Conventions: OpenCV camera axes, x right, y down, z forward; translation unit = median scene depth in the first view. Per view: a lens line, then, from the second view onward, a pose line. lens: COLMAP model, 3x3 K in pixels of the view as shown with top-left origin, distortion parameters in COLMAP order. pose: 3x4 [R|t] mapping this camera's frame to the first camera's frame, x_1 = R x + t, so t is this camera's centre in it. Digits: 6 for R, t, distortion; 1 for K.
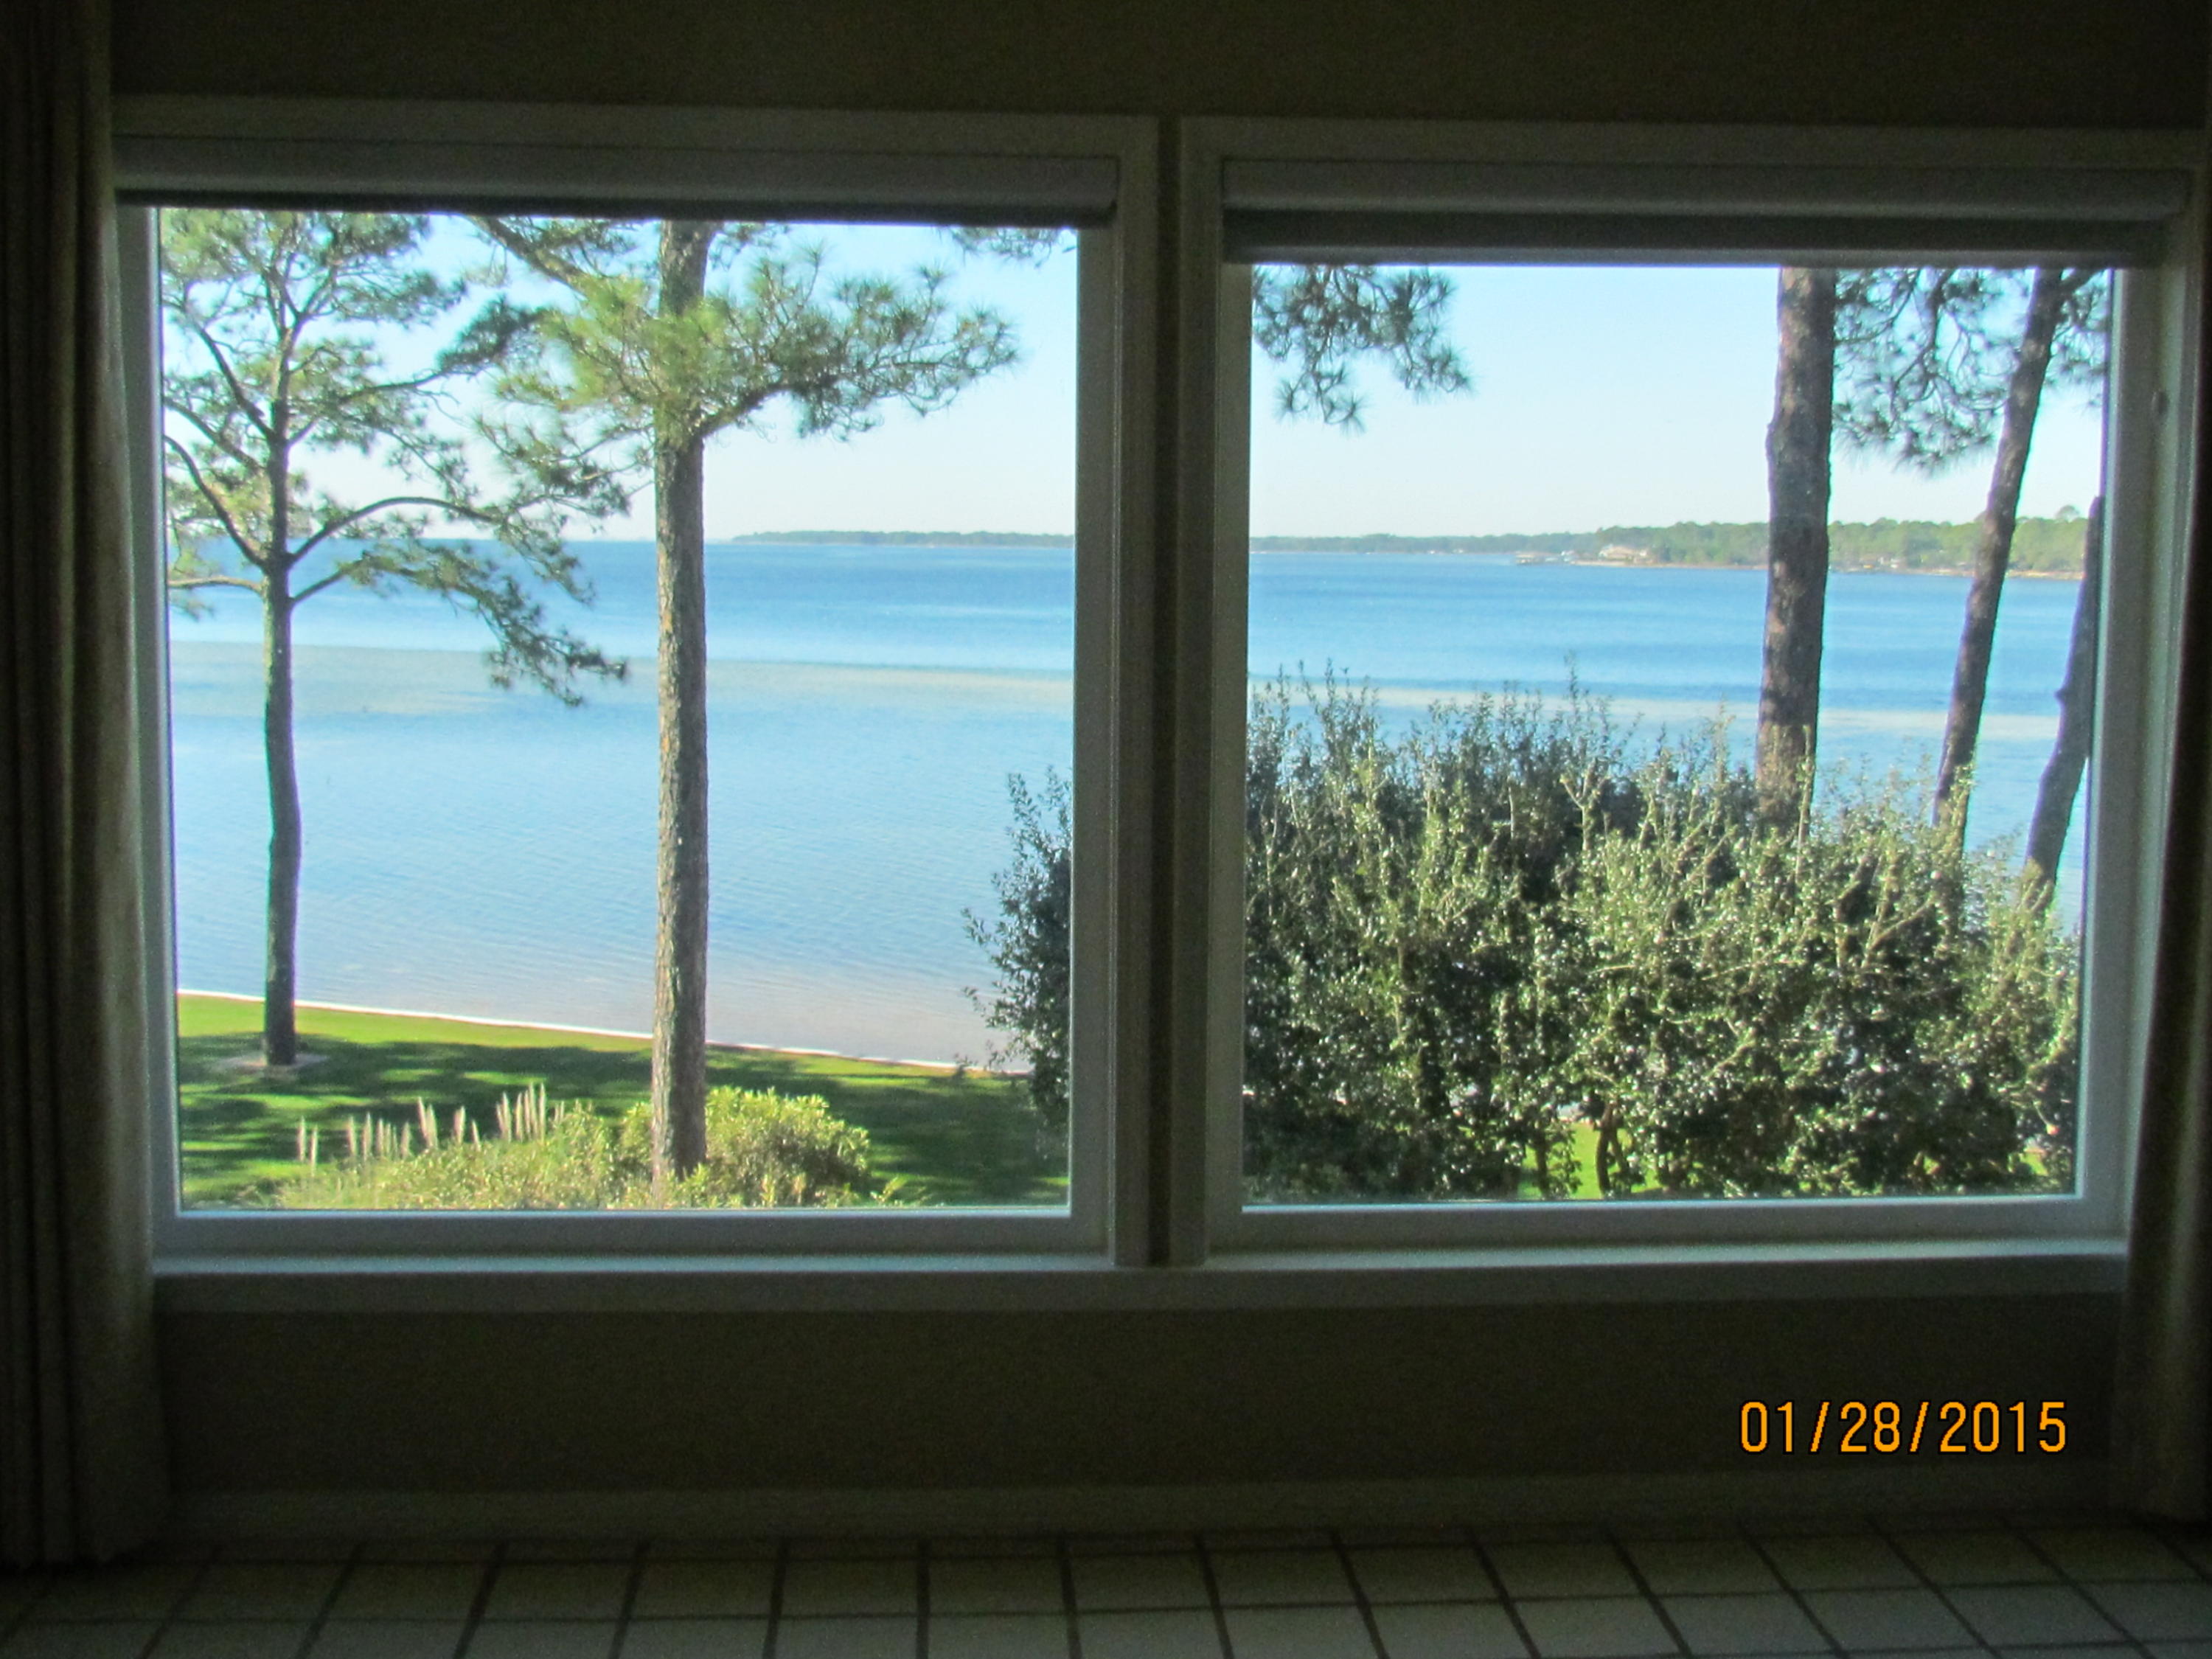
lens RADIAL K [[2640.8, 0, 1110.4], [0, 2640.8, 835.7], [0, 0, 1]] dist [-0.007247, 0.000000]
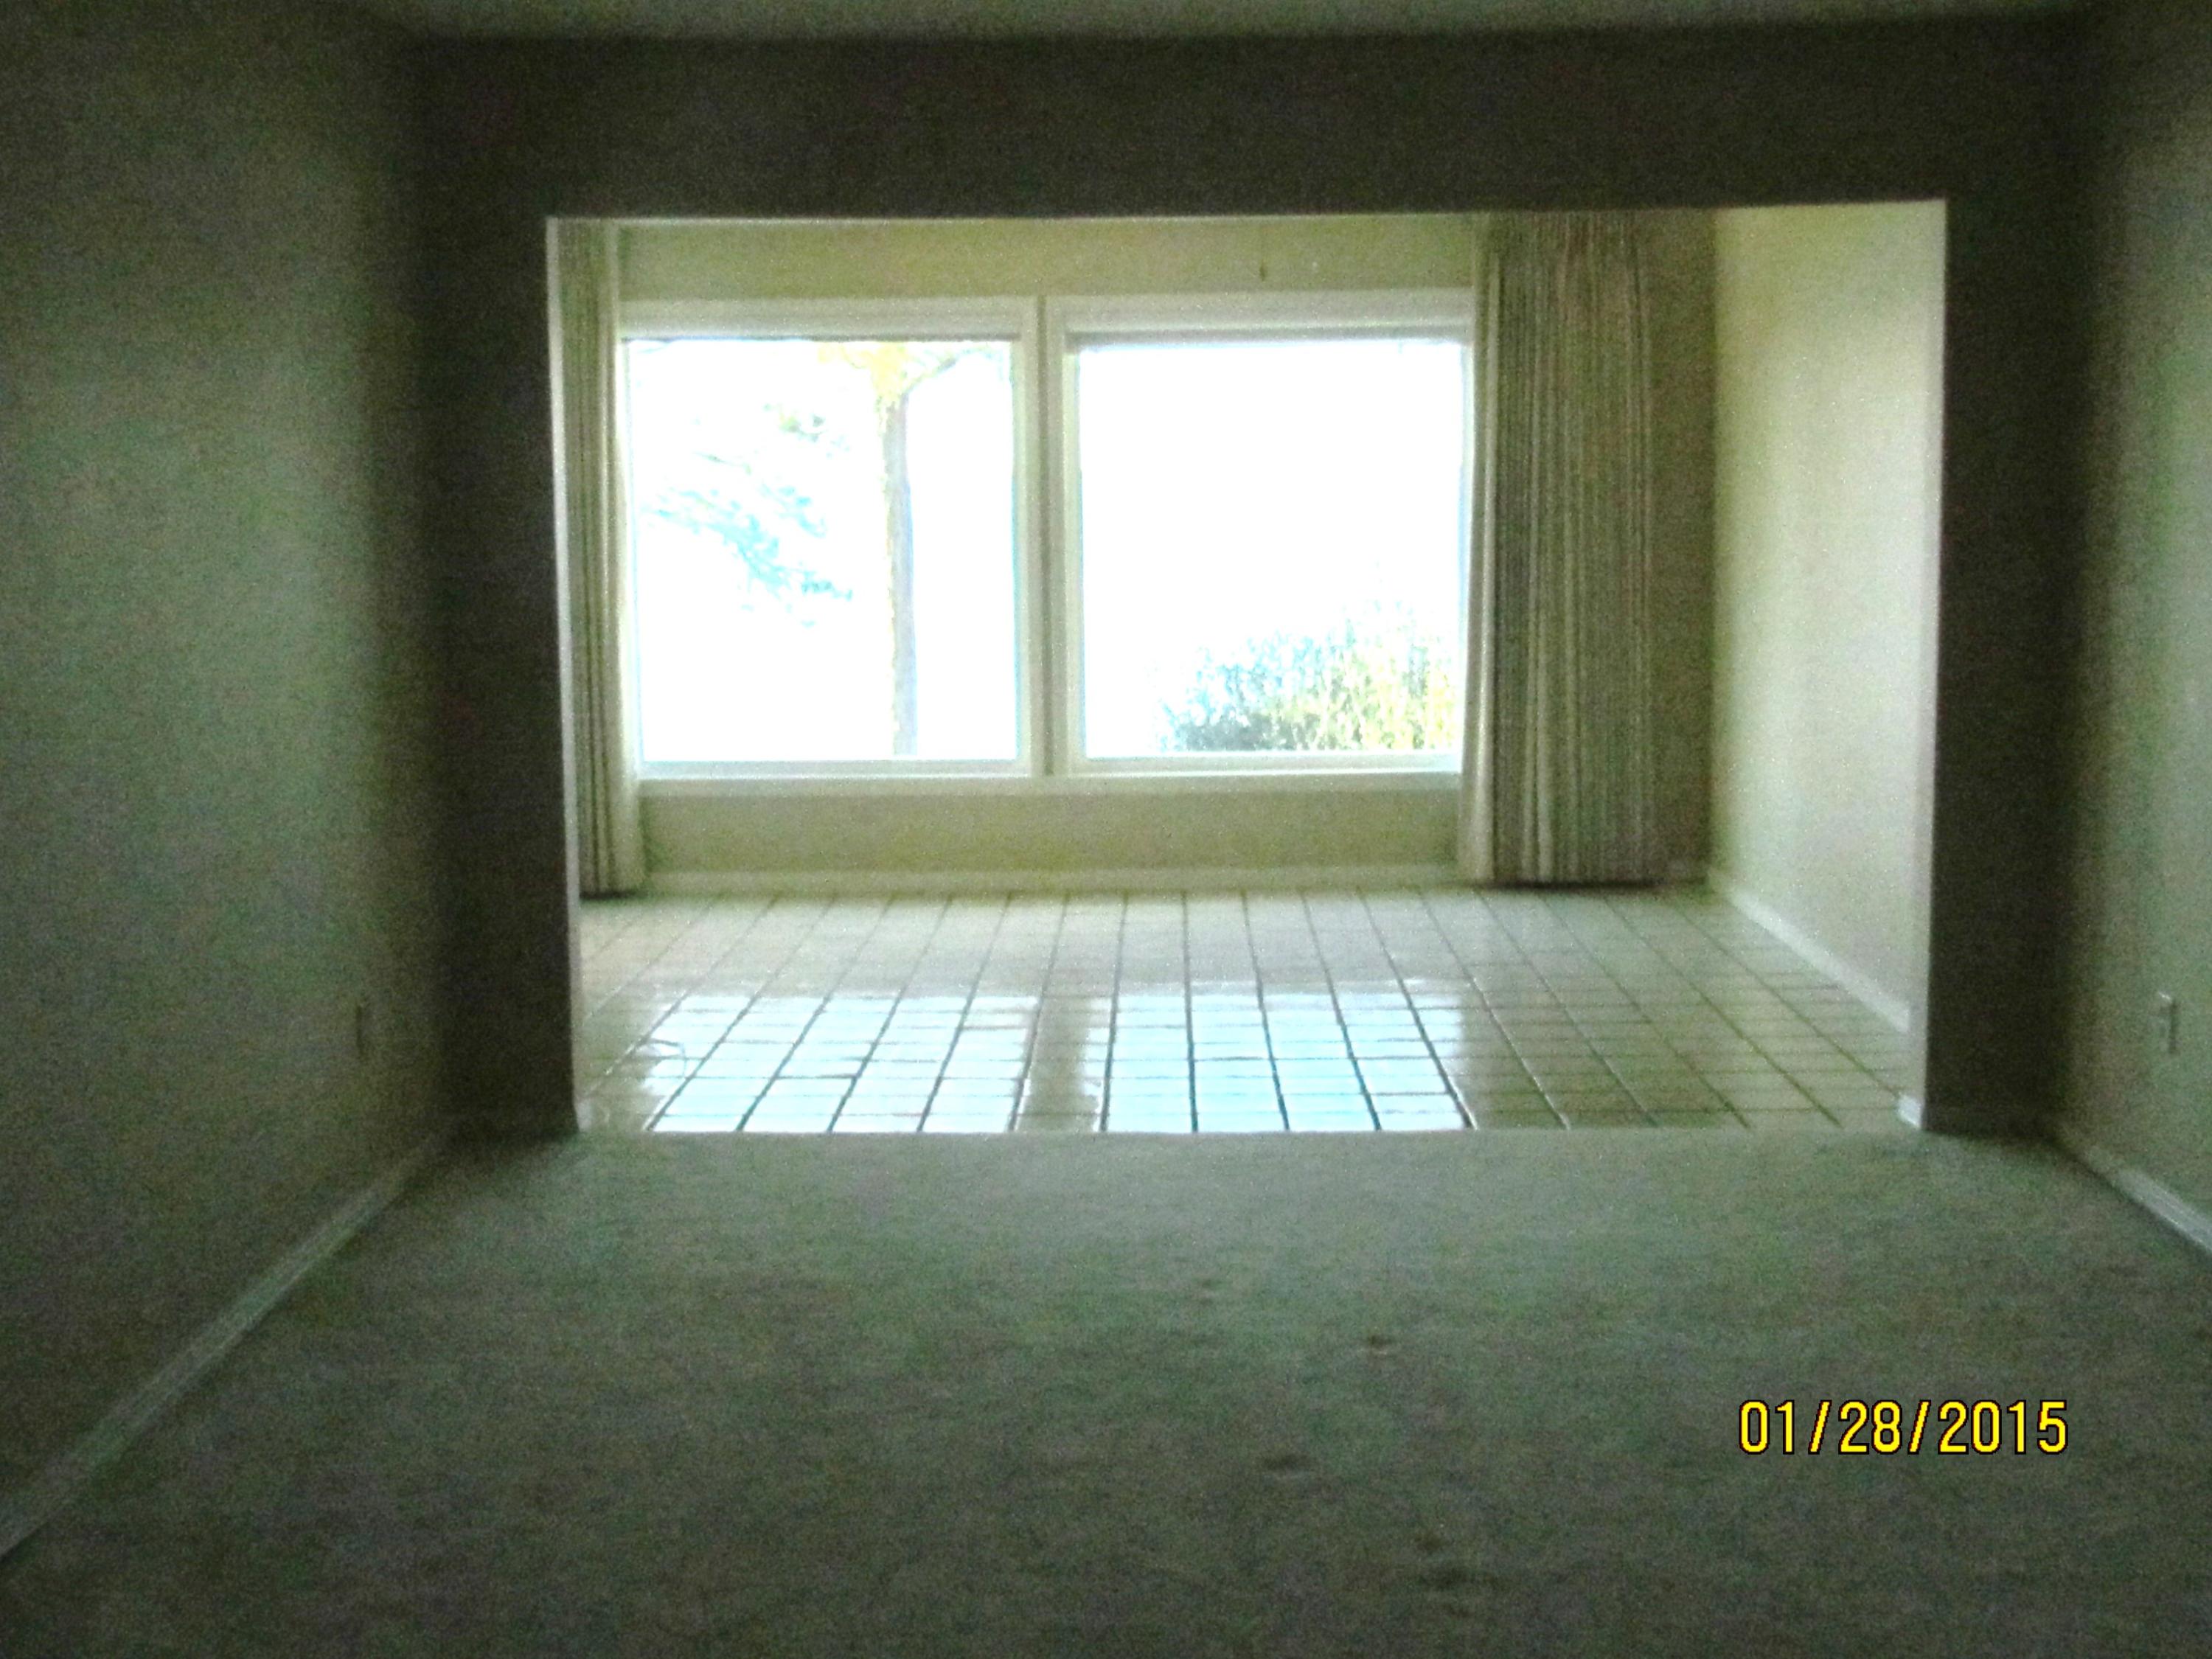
lens RADIAL K [[2640.8, 0, 1105.8], [0, 2640.8, 836.6], [0, 0, 1]] dist [-0.007247, 0.000000]
pose [[0.995884, -0.011376, -0.089915, 0.026019], [0.013659, 0.999598, 0.024826, 0.014802], [0.089597, -0.025952, 0.995640, -0.126616]]
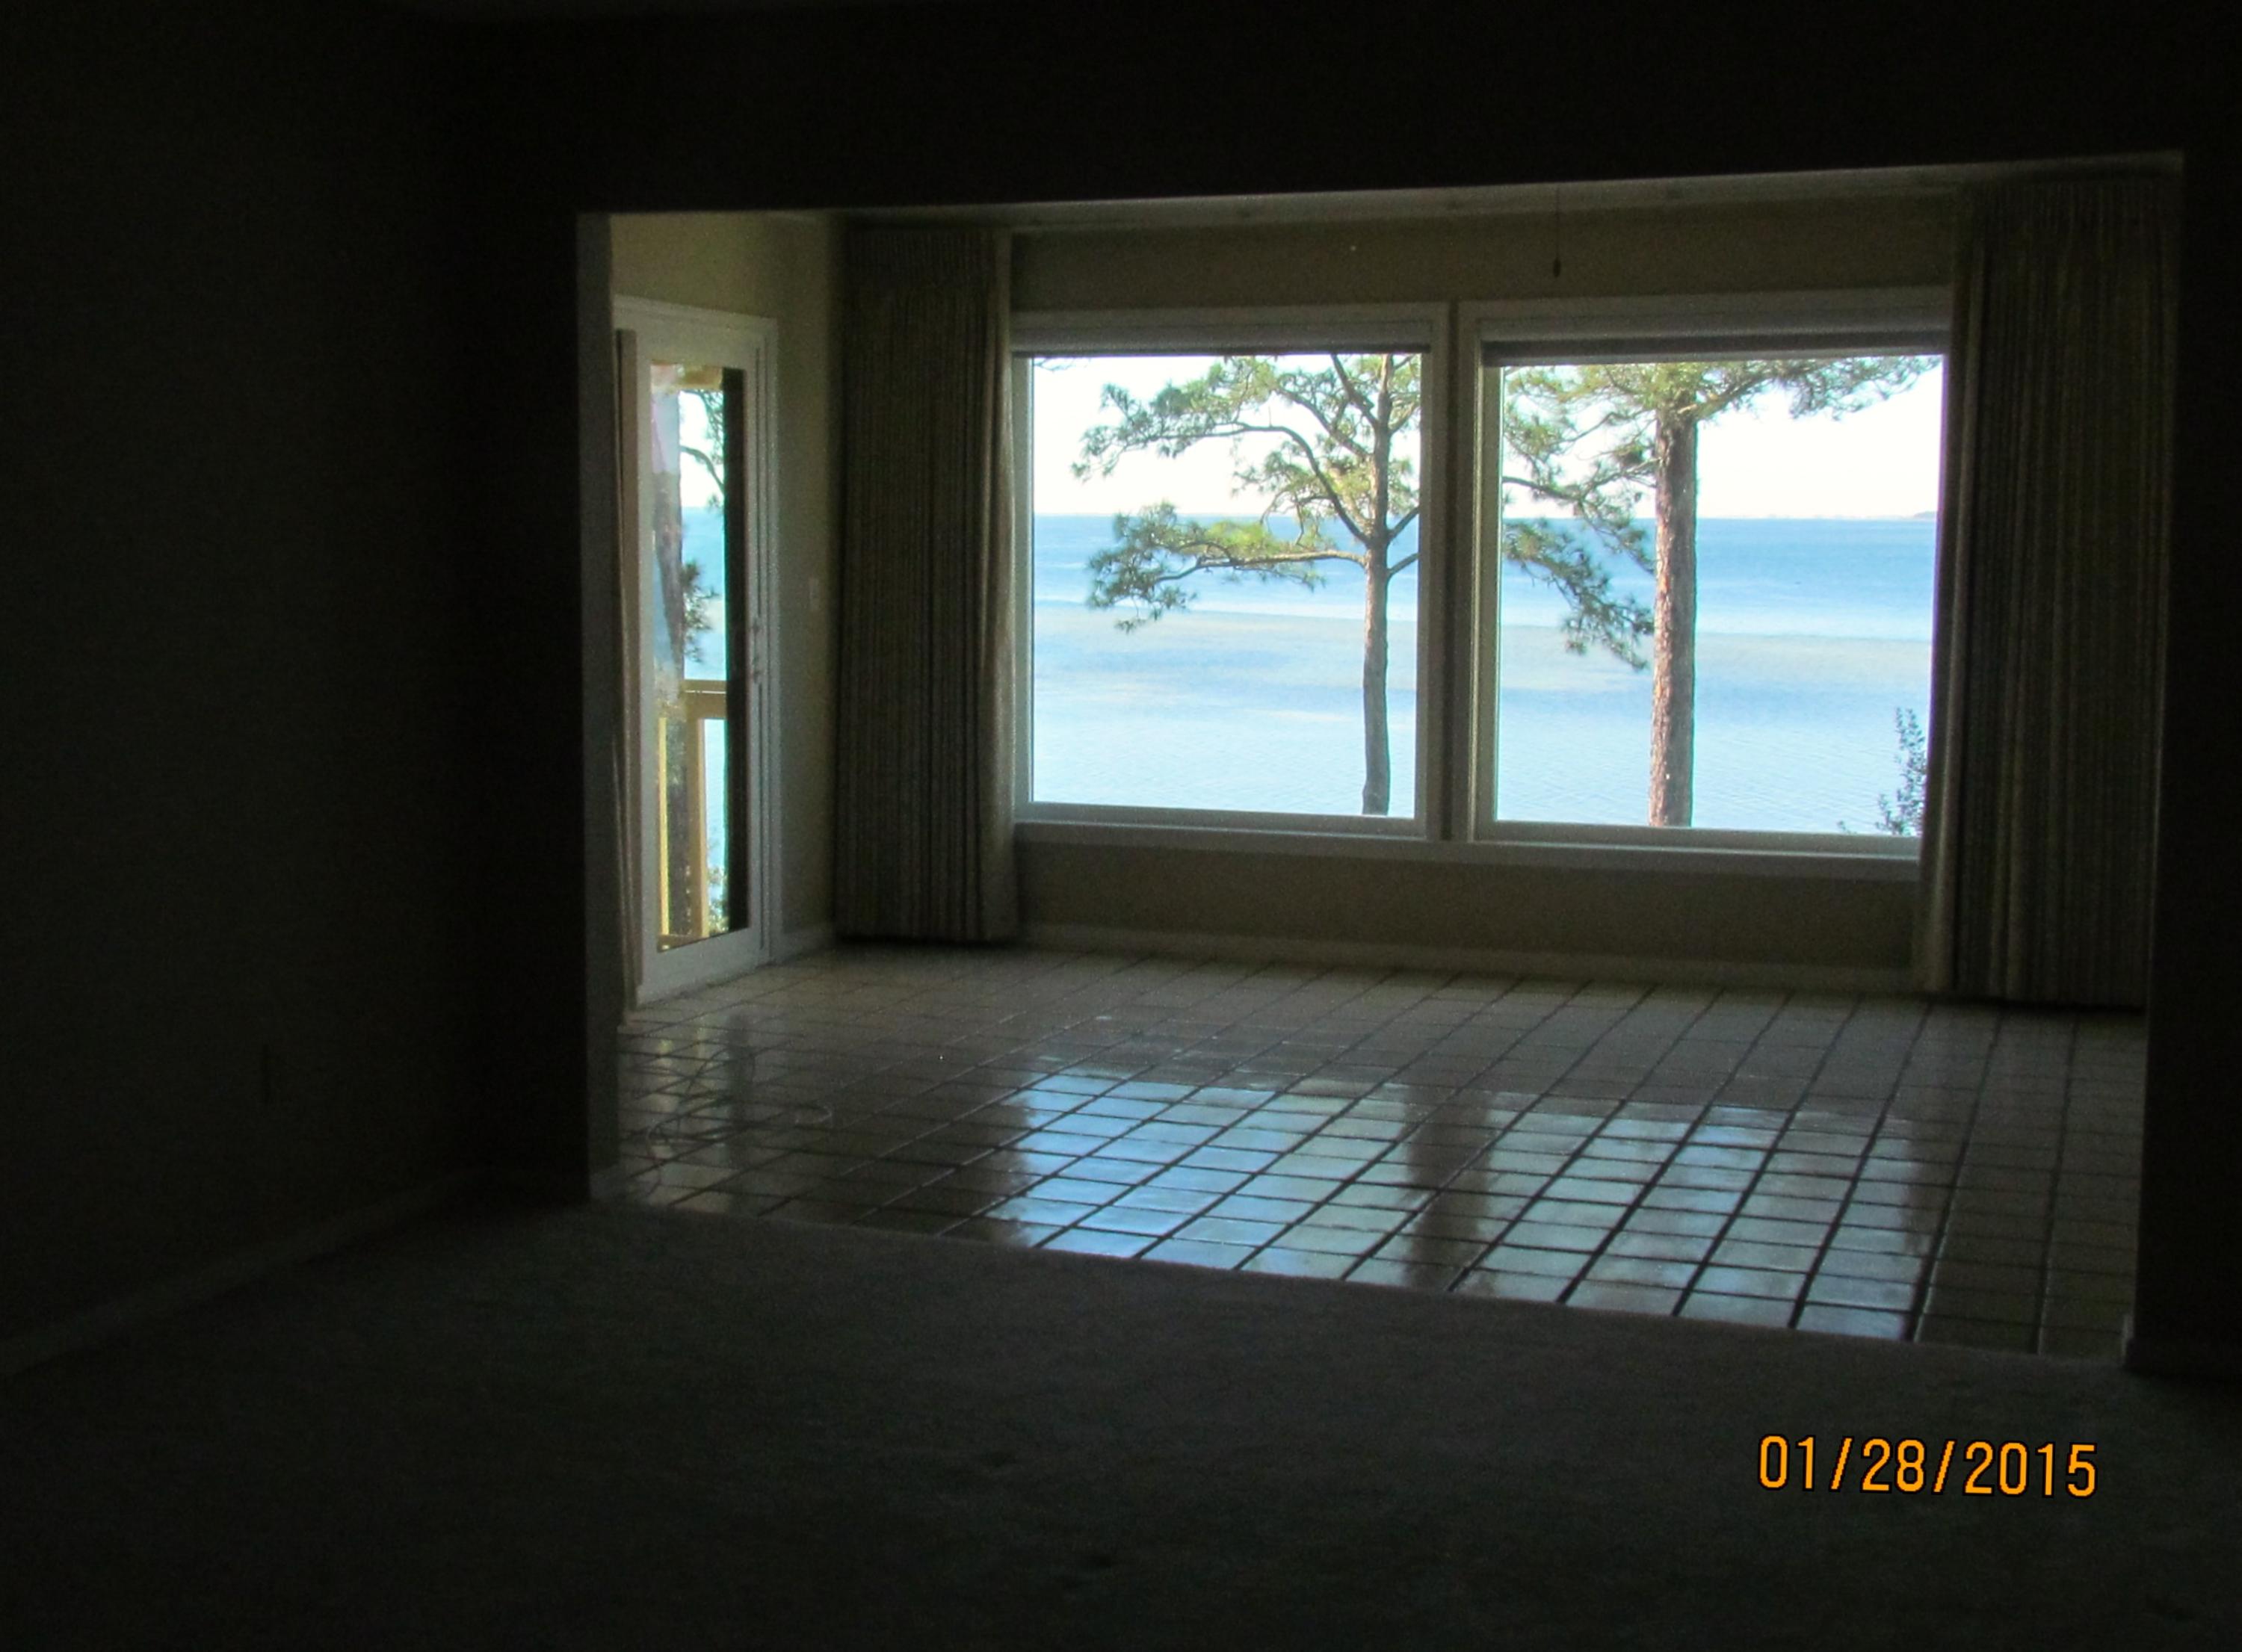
lens RADIAL K [[2716.3, 0, 1112.2], [0, 2716.3, 842.3], [0, 0, 1]] dist [-0.050278, 0.000000]
pose [[0.910474, 0.036622, -0.411941, 0.061562], [-0.033601, 0.999329, 0.014577, 0.013092], [0.412198, 0.000570, 0.911094, -0.100134]]
